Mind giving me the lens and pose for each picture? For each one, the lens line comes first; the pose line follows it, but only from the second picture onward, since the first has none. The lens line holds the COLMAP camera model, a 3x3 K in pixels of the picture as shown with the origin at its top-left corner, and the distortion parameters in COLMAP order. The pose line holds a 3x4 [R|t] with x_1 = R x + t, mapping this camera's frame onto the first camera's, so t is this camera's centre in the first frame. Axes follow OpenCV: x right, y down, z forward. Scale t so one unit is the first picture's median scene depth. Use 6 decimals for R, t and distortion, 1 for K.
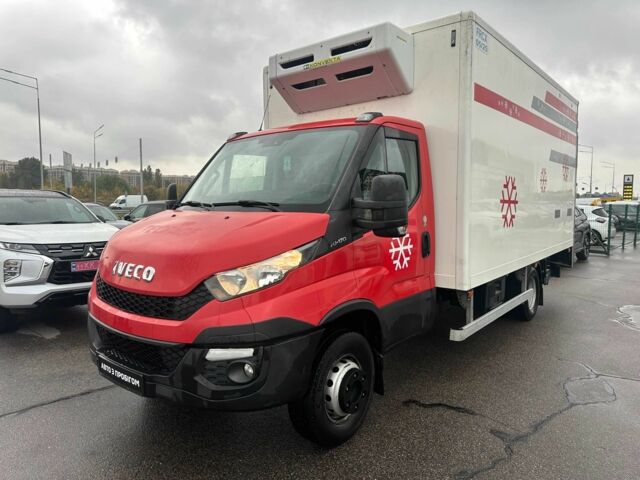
lens RADIAL K [[449.3, 0, 330.0], [0, 449.3, 231.6], [0, 0, 1]] dist [0.103541, -0.137683]
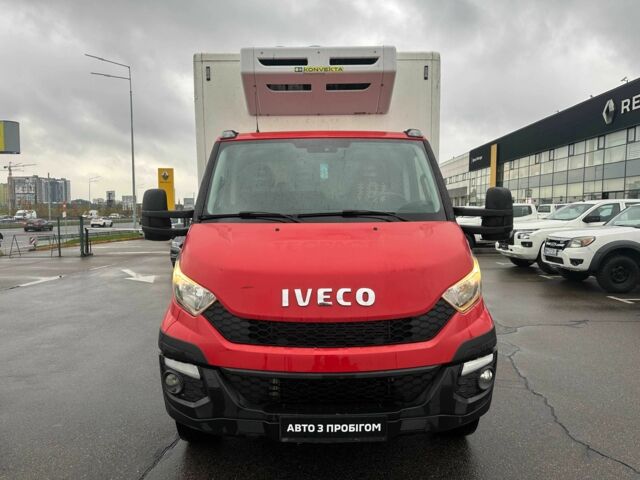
lens RADIAL K [[441.8, 0, 320.0], [0, 441.8, 240.0], [0, 0, 1]] dist [0.113686, -0.137094]
pose [[0.763006, -0.047521, 0.644643, -0.700153], [0.051787, 0.998582, 0.012317, -0.019423], [-0.644314, 0.023986, 0.764385, 0.294634]]
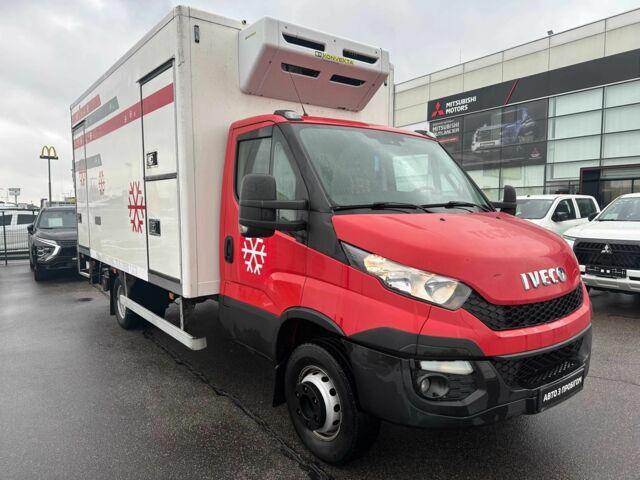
lens RADIAL K [[449.3, 0, 330.0], [0, 449.3, 231.6], [0, 0, 1]] dist [0.103541, -0.137683]
pose [[0.228920, -0.054543, 0.971916, -1.035156], [0.070581, 0.996731, 0.039312, -0.051993], [-0.970883, 0.059600, 0.232021, 0.870838]]
